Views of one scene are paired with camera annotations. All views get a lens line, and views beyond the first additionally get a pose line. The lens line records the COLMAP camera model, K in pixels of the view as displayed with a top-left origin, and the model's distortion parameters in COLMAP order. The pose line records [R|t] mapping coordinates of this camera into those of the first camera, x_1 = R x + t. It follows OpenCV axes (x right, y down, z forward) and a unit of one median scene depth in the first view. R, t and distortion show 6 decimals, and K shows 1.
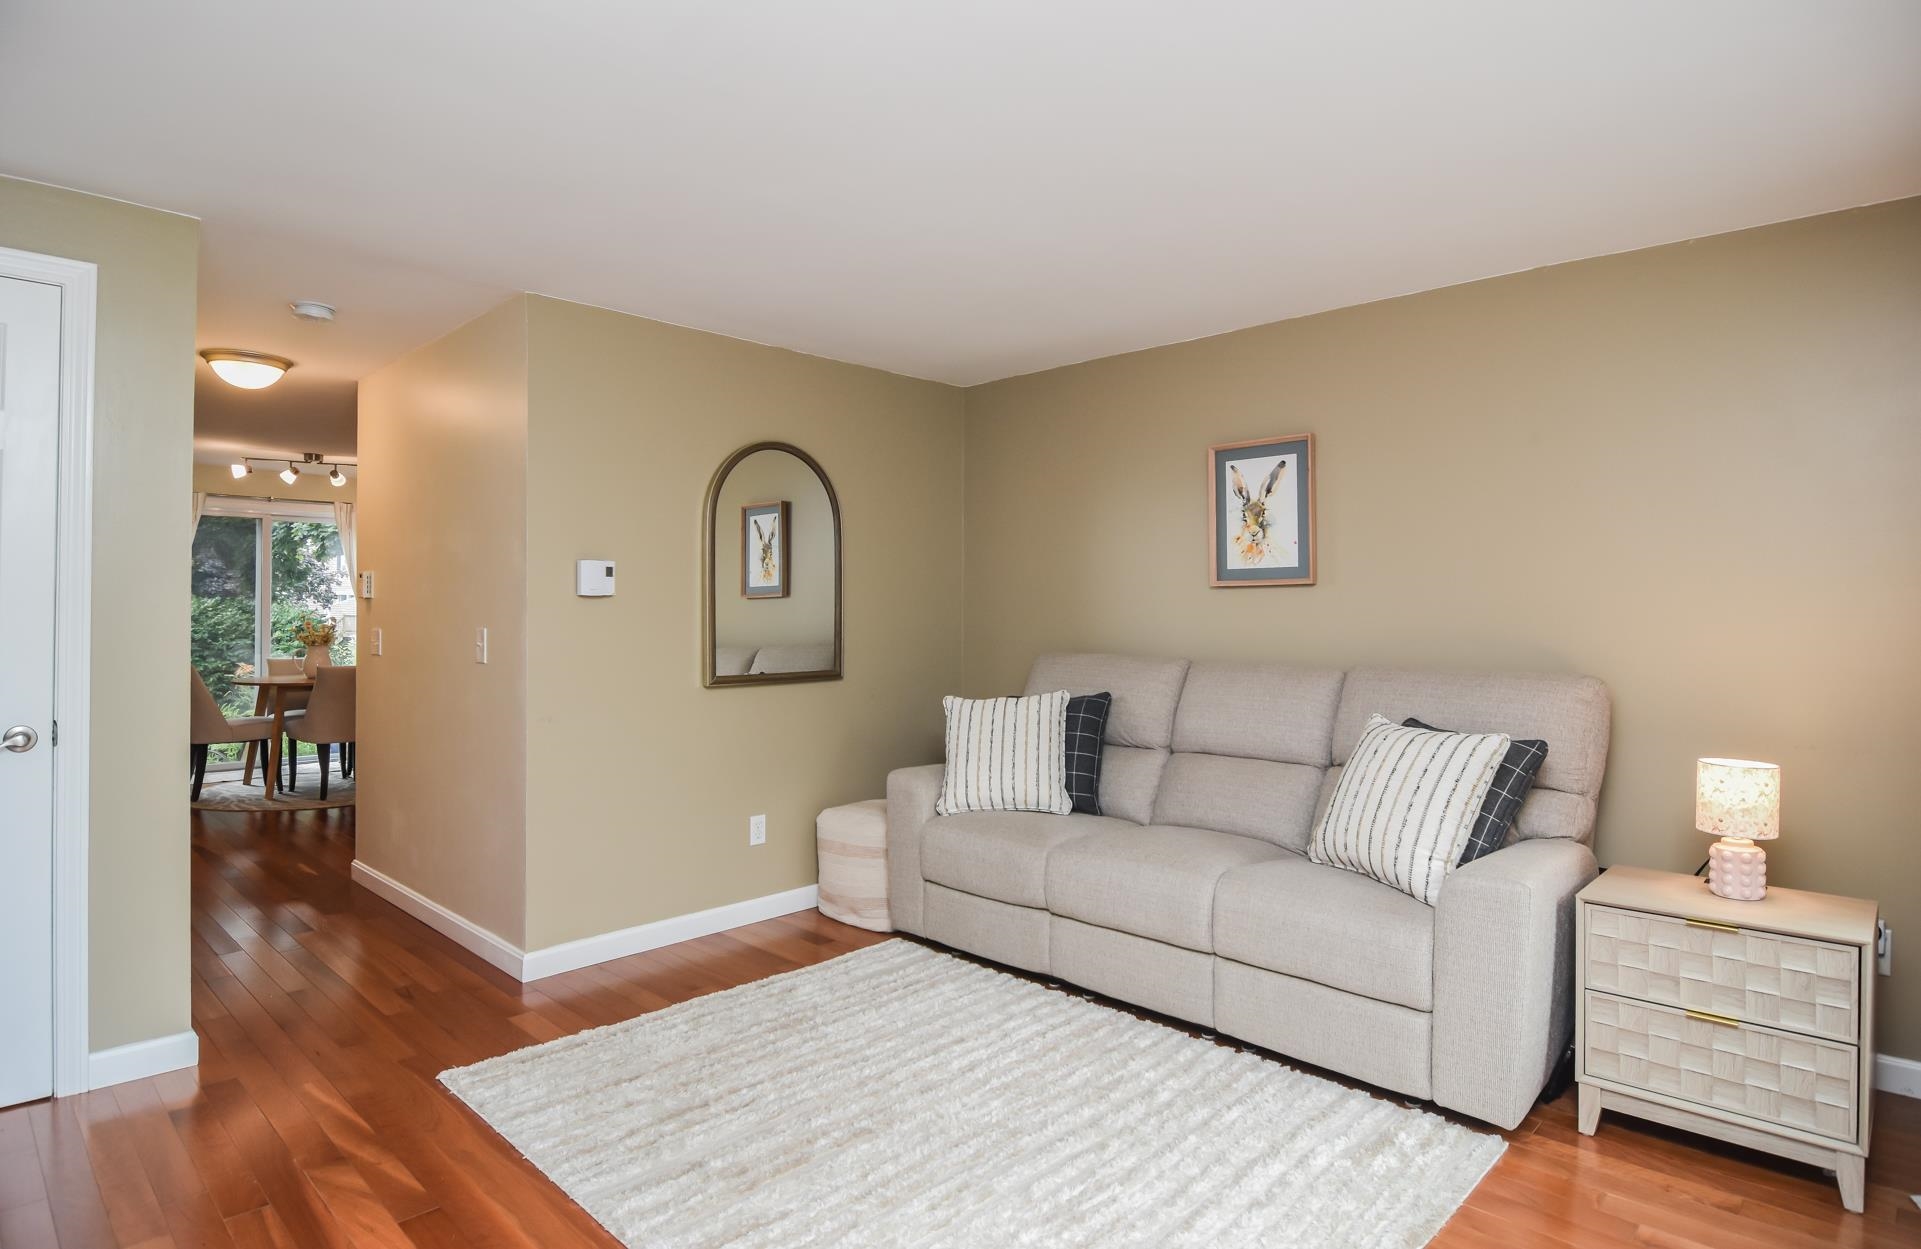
lens RADIAL K [[1036.1, 0, 966.0], [0, 1036.1, 616.2], [0, 0, 1]] dist [0.001232, -0.018196]
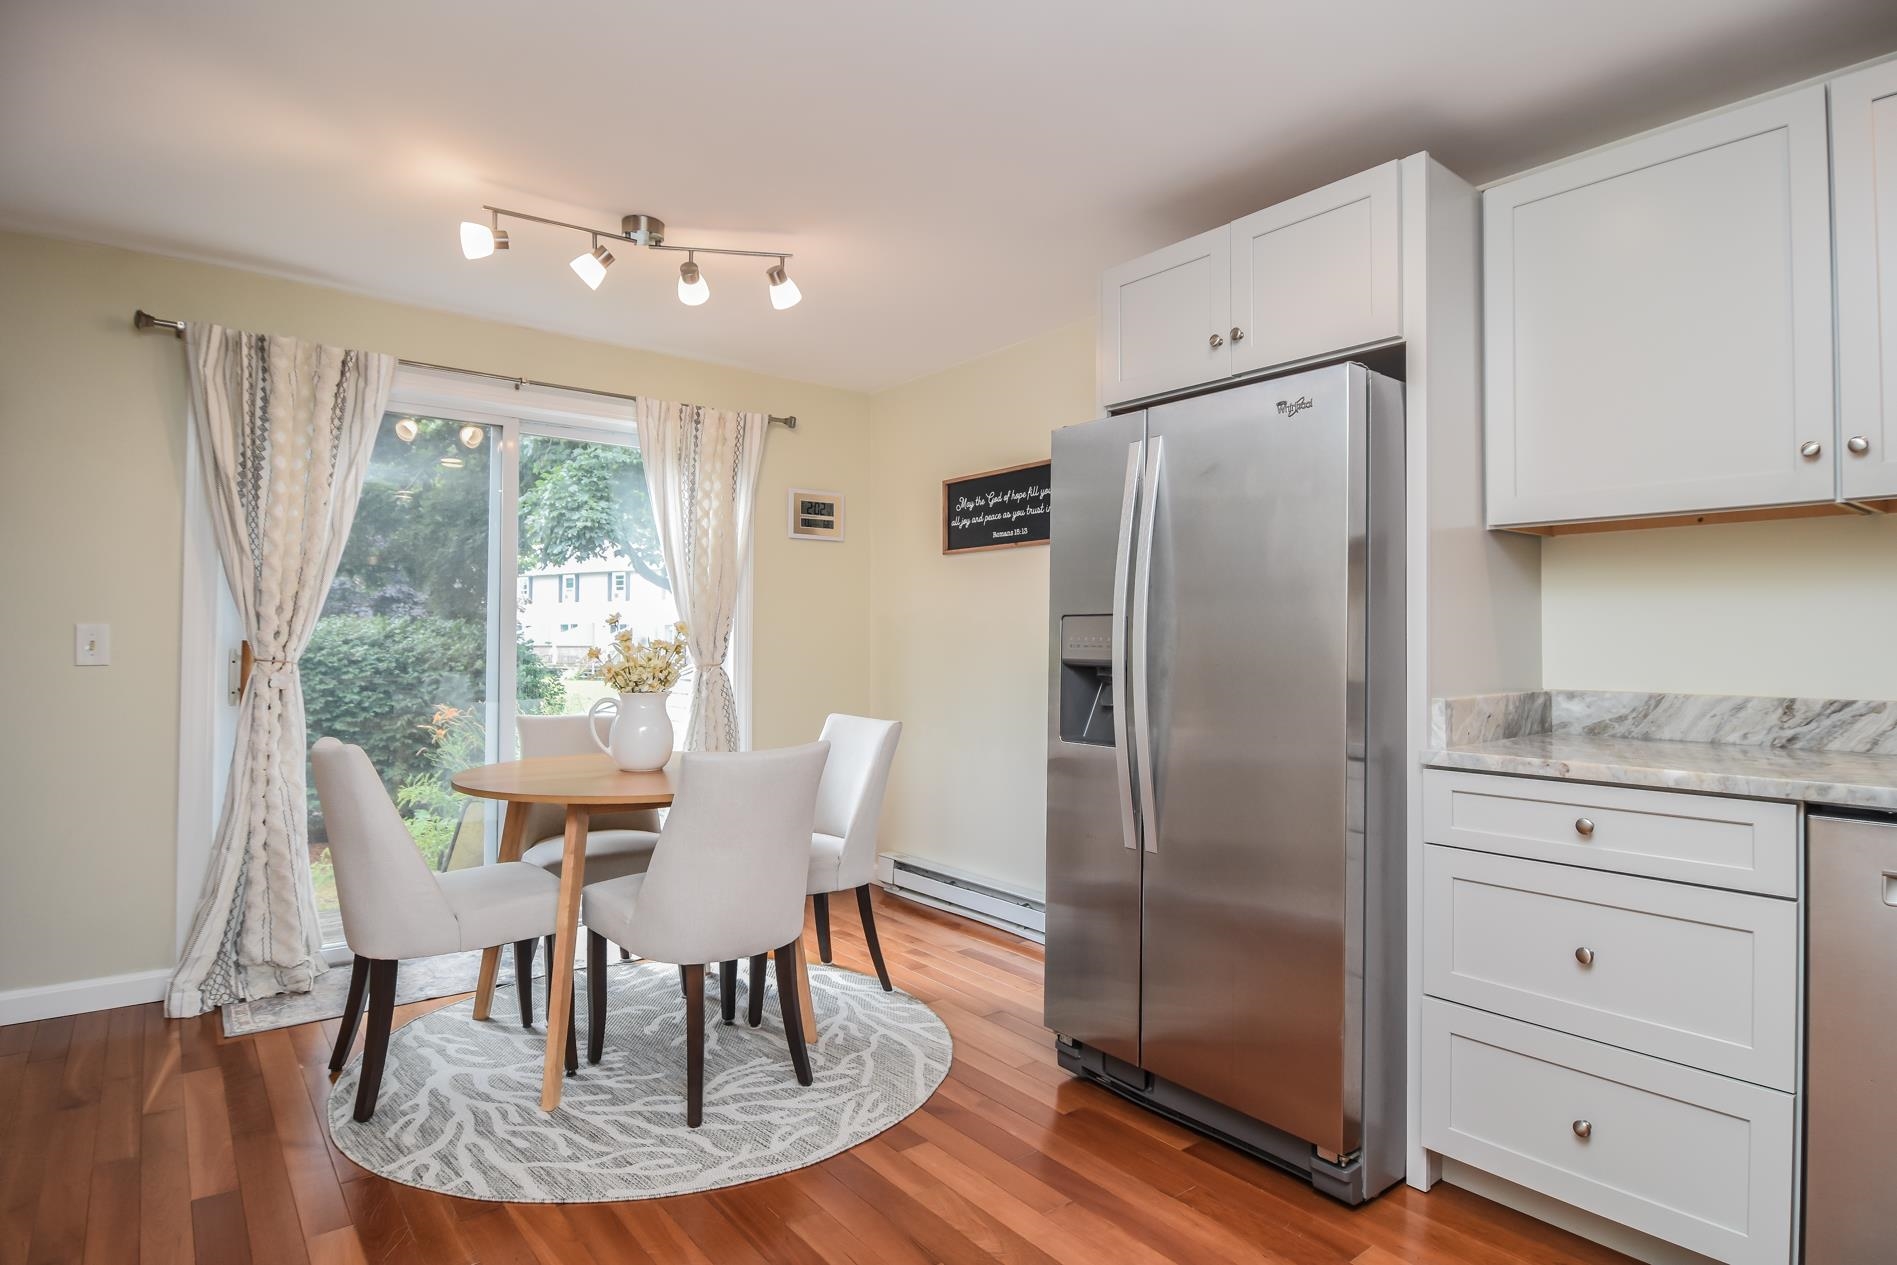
lens RADIAL K [[1004.5, 0, 948.5], [0, 1004.5, 632.5], [0, 0, 1]] dist [0.000397, 0.000108]
pose [[0.991606, -0.001834, -0.129280, -0.398283], [-0.000085, 0.999890, -0.014837, 0.009483], [0.129293, 0.014723, 0.991497, 0.539907]]
